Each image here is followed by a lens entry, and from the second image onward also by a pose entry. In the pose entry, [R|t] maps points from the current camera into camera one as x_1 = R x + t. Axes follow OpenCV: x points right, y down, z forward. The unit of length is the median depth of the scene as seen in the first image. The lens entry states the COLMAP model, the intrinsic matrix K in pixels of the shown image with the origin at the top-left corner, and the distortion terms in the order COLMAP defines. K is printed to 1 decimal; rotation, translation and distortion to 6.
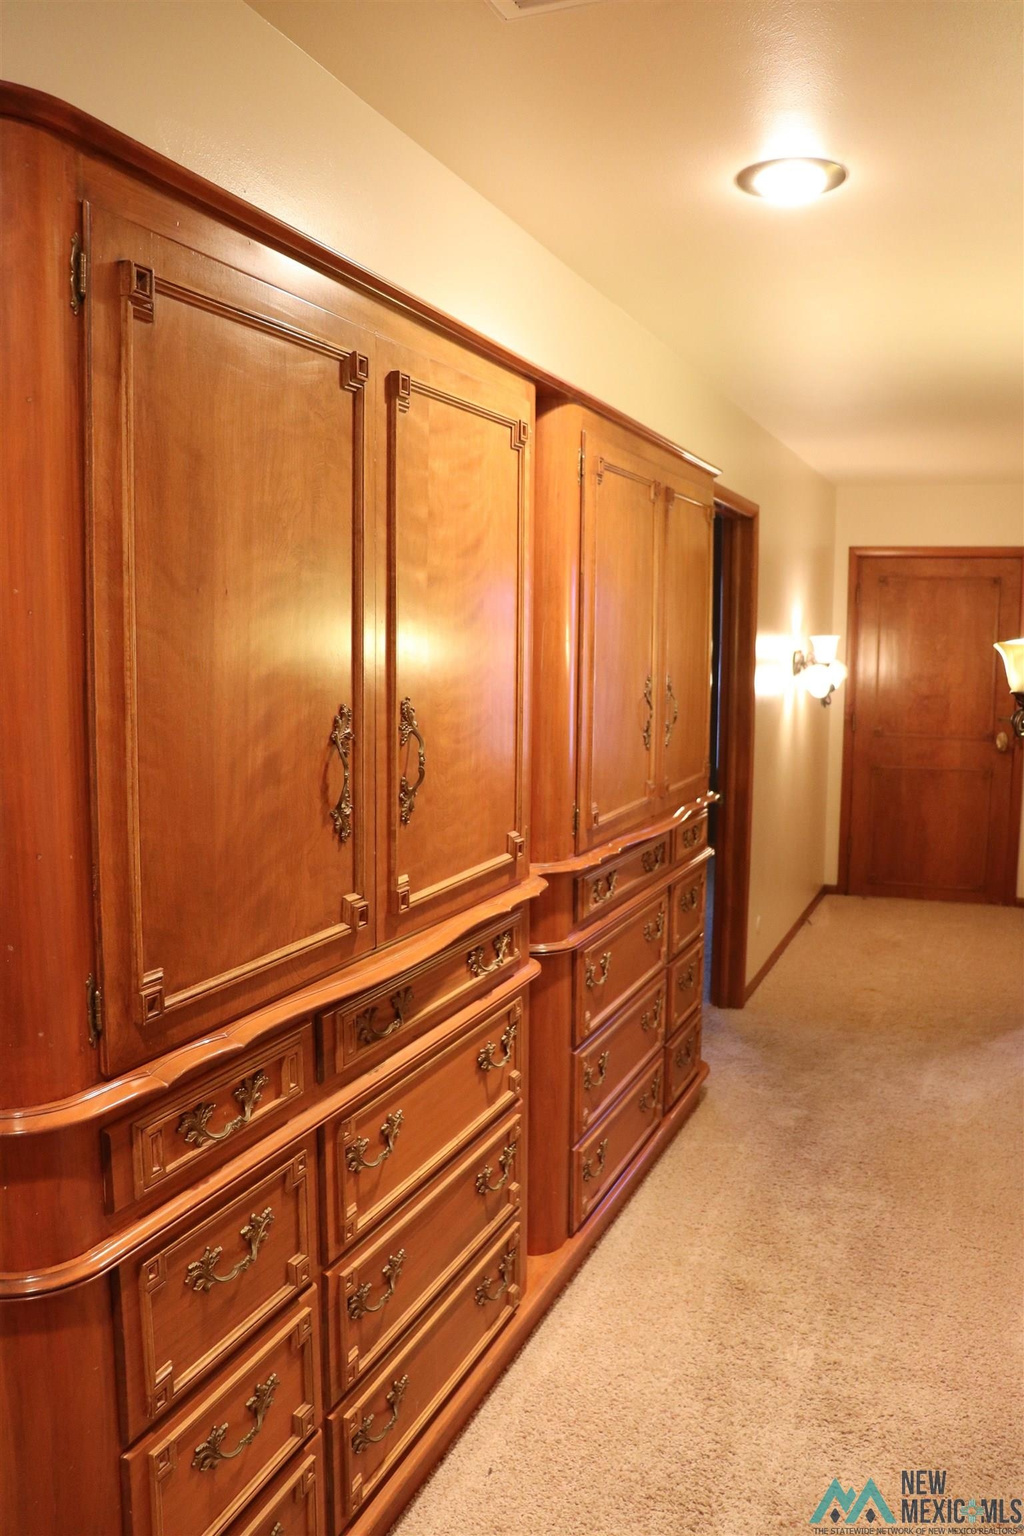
lens RADIAL K [[1273.6, 0, 520.8], [0, 1273.6, 778.0], [0, 0, 1]] dist [-0.174770, 0.162593]
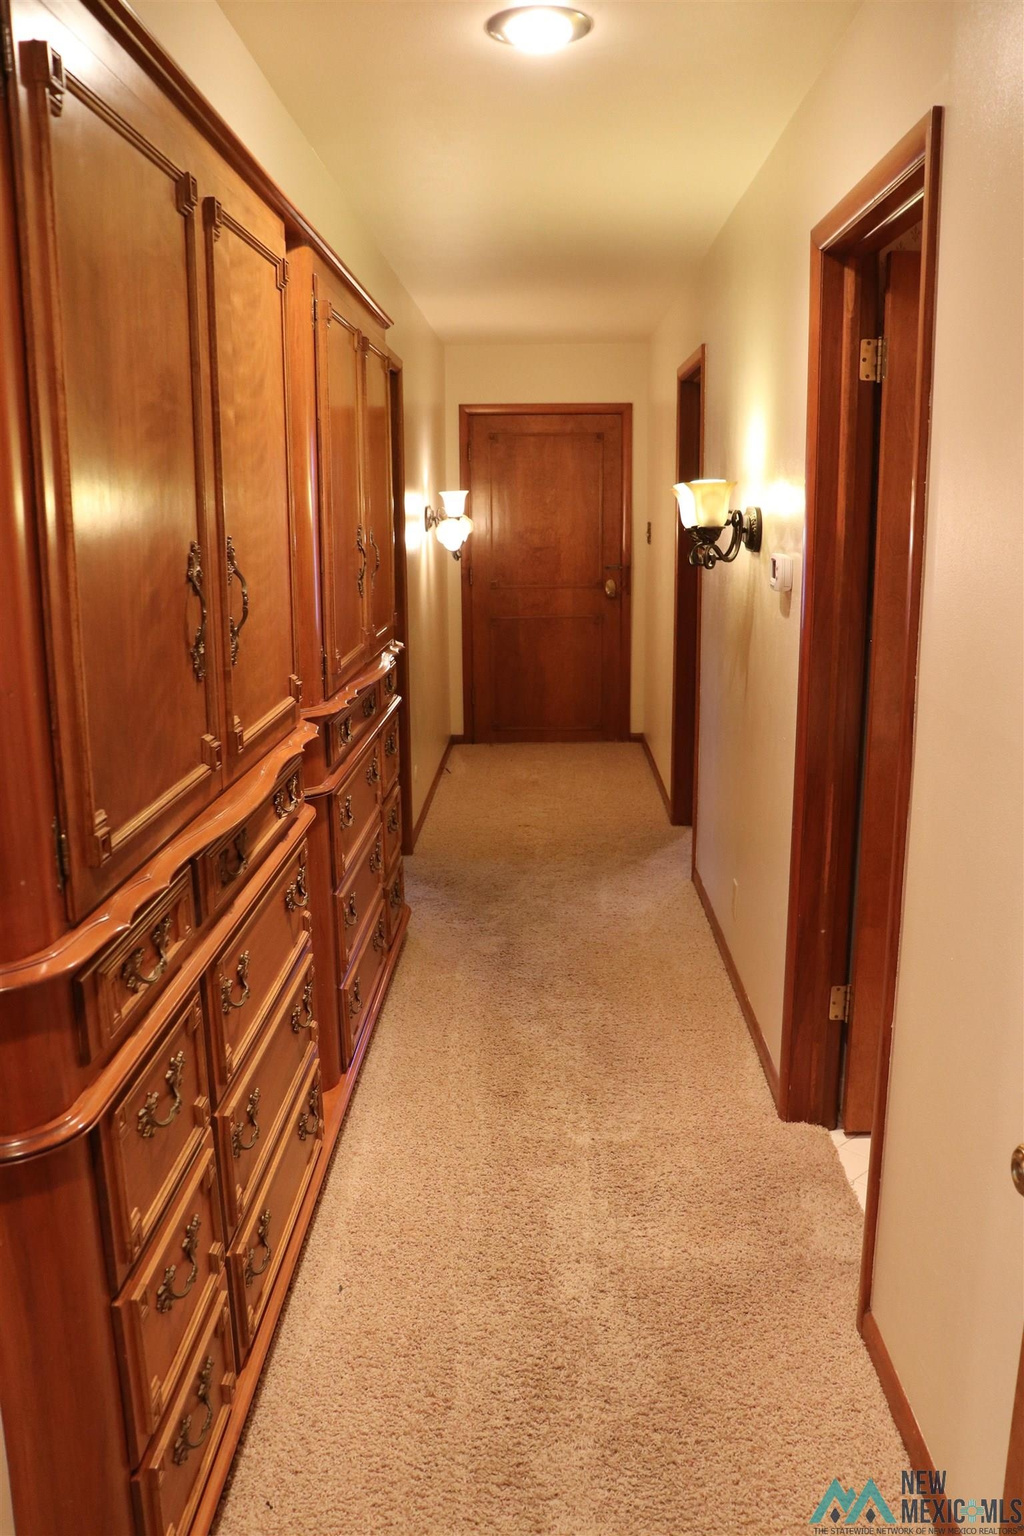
lens RADIAL K [[1273.6, 0, 525.4], [0, 1273.6, 780.5], [0, 0, 1]] dist [-0.174770, 0.162593]
pose [[0.937296, -0.094013, 0.335615, -0.173636], [0.059328, 0.991917, 0.112169, 0.023184], [-0.343447, -0.085224, 0.935297, -0.008655]]
